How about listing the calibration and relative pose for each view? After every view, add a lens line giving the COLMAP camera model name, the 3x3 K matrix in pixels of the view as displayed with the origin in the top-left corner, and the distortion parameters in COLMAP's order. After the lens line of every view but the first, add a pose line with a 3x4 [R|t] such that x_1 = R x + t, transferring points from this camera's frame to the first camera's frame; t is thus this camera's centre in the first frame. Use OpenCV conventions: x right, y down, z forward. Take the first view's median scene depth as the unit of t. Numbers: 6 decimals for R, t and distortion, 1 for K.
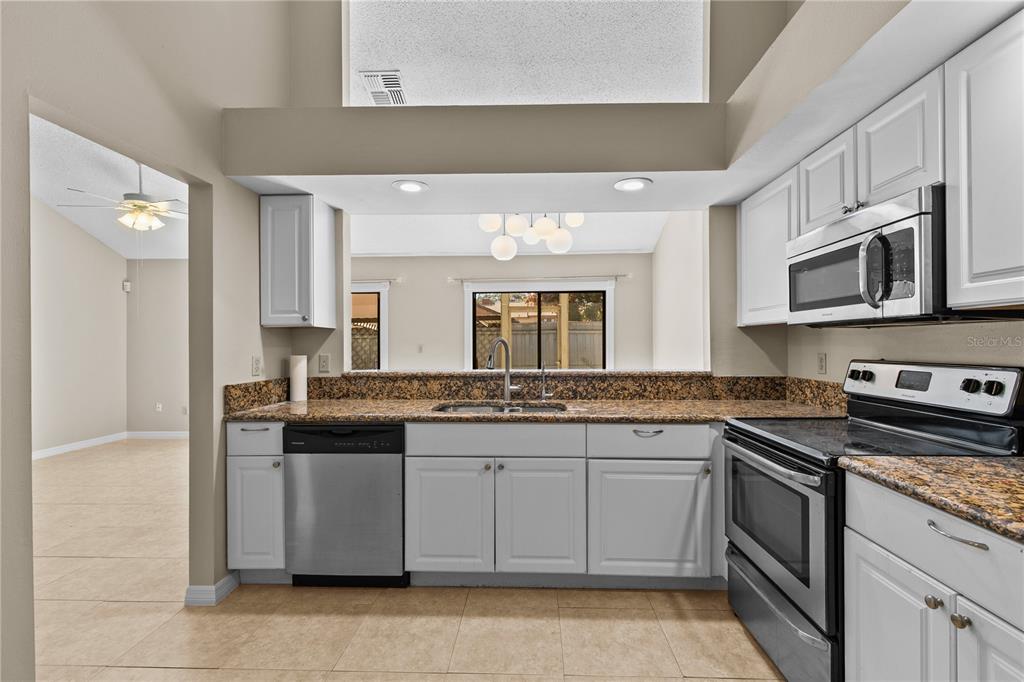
lens RADIAL K [[463.9, 0, 516.3], [0, 463.9, 342.4], [0, 0, 1]] dist [-0.000127, -0.000075]
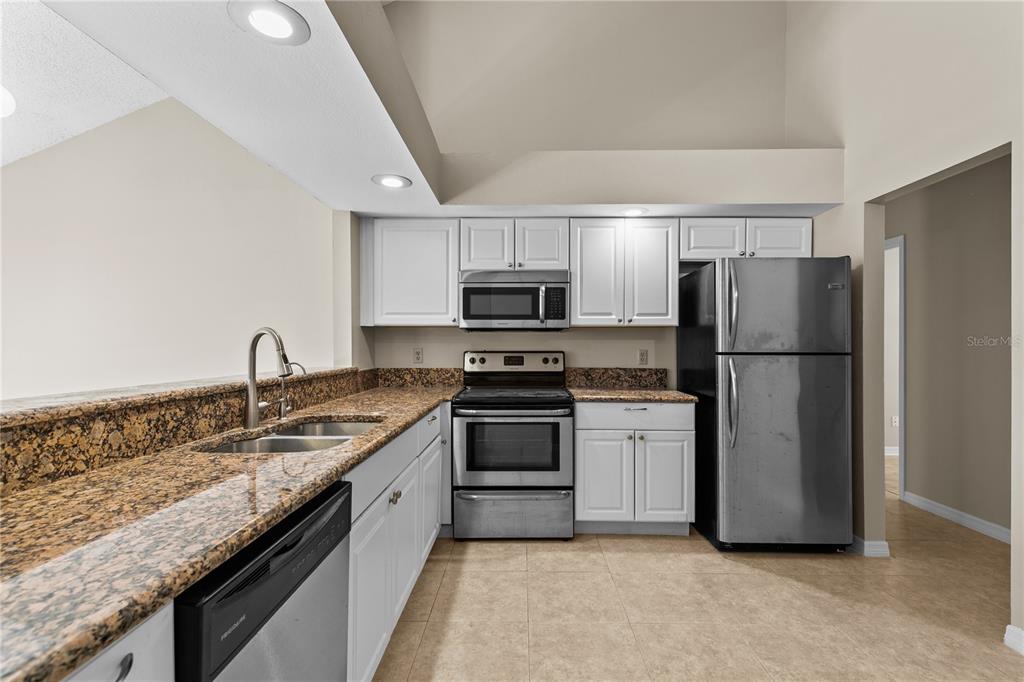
lens RADIAL K [[463.9, 0, 517.6], [0, 463.9, 342.9], [0, 0, 1]] dist [-0.000127, -0.000075]
pose [[-0.044101, 0.008178, 0.998994, -0.690350], [-0.002912, 0.999961, -0.008314, 0.015933], [-0.999023, -0.003275, -0.044076, 0.698053]]
